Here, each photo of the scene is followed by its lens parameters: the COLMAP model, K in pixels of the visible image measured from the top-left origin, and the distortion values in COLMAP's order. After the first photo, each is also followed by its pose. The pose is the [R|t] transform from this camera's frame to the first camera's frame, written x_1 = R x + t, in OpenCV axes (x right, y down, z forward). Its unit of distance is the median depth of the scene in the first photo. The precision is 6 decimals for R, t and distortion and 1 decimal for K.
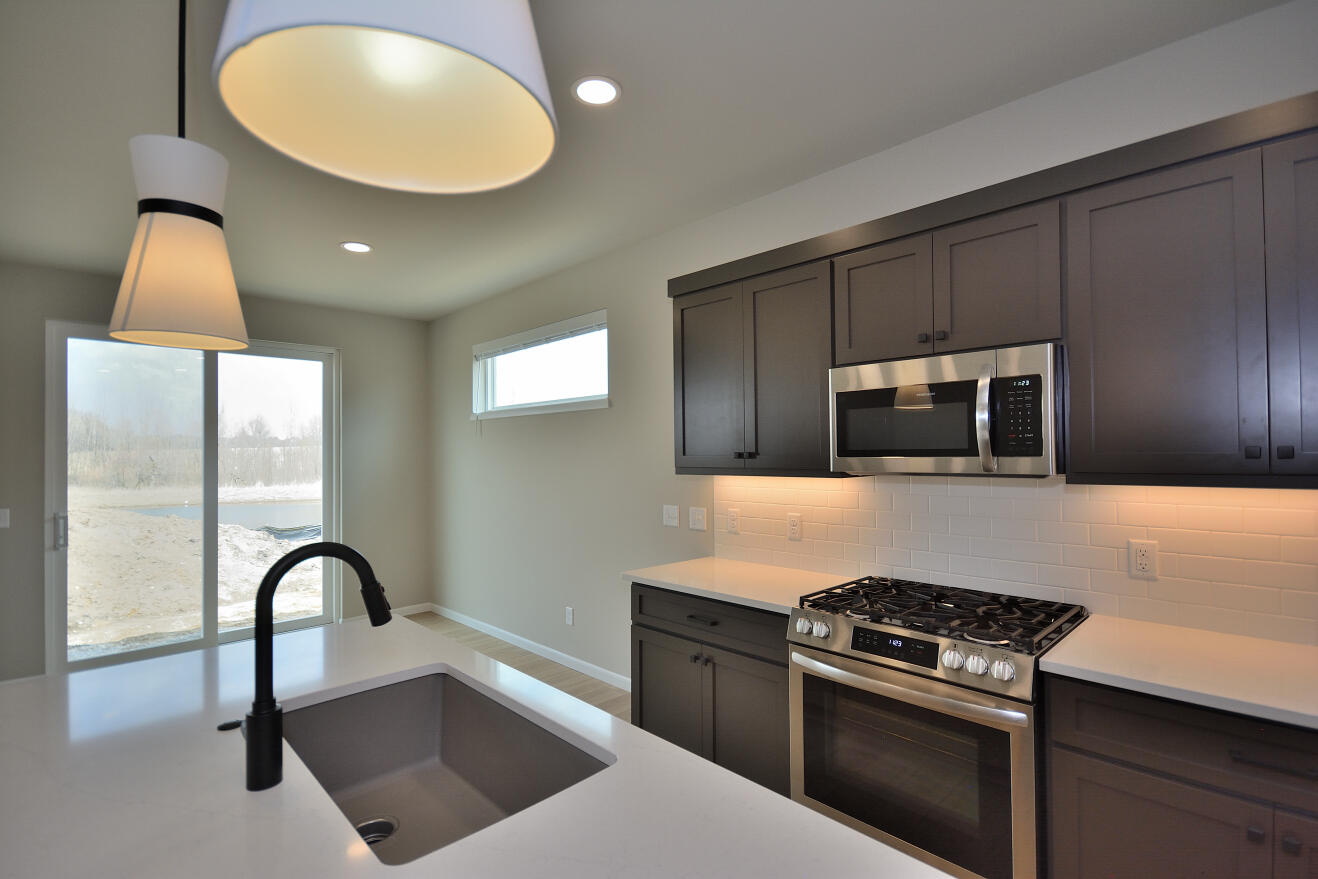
lens RADIAL K [[612.7, 0, 659.0], [0, 612.7, 439.5], [0, 0, 1]] dist [-0.000934, -0.000129]
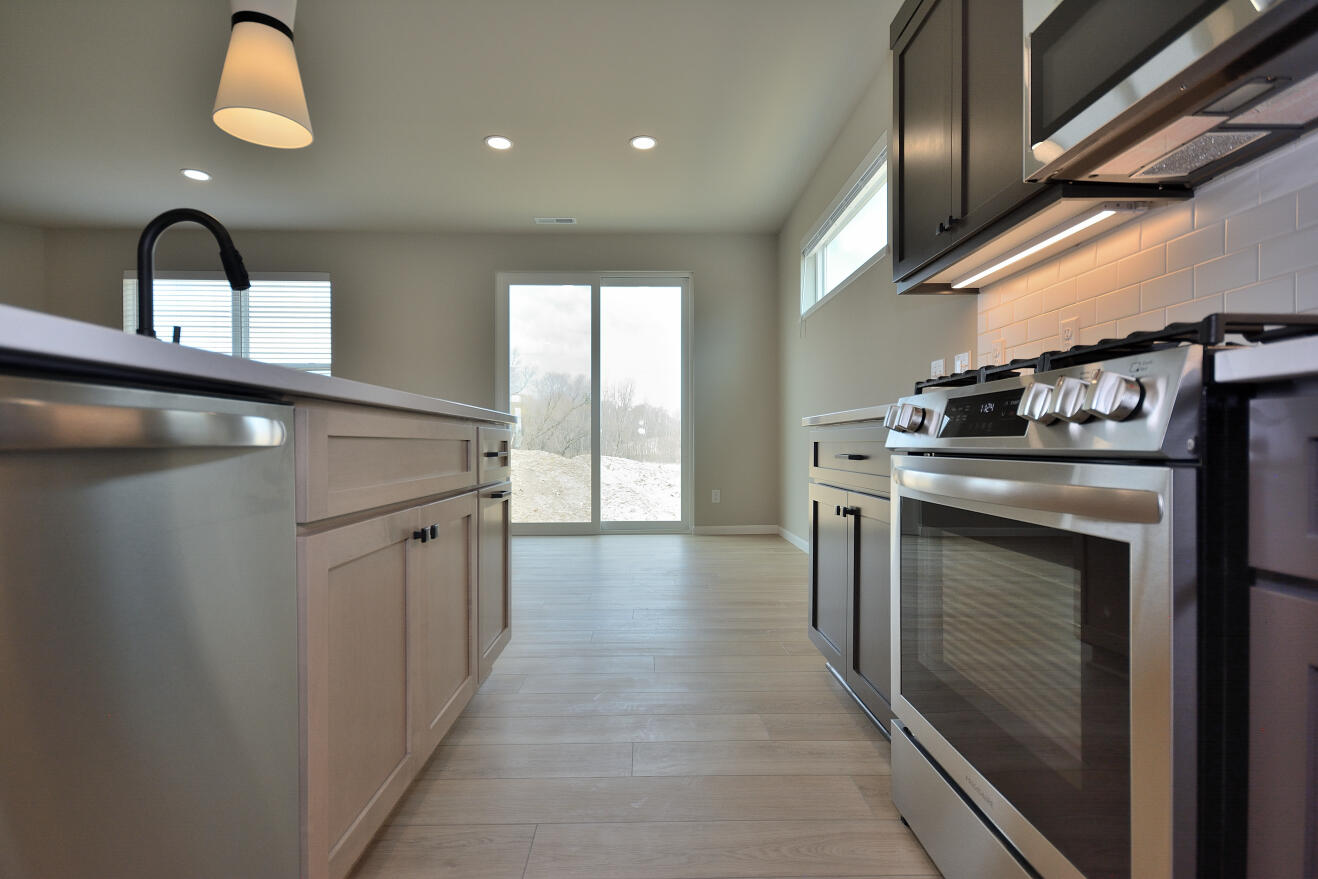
lens RADIAL K [[636.9, 0, 659.0], [0, 636.9, 439.5], [0, 0, 1]] dist [0.001009, 0.000103]
pose [[0.732210, 0.010074, -0.681004, 0.235664], [0.003069, 0.999832, 0.018091, 0.151845], [0.681072, -0.015336, 0.732056, 0.187839]]
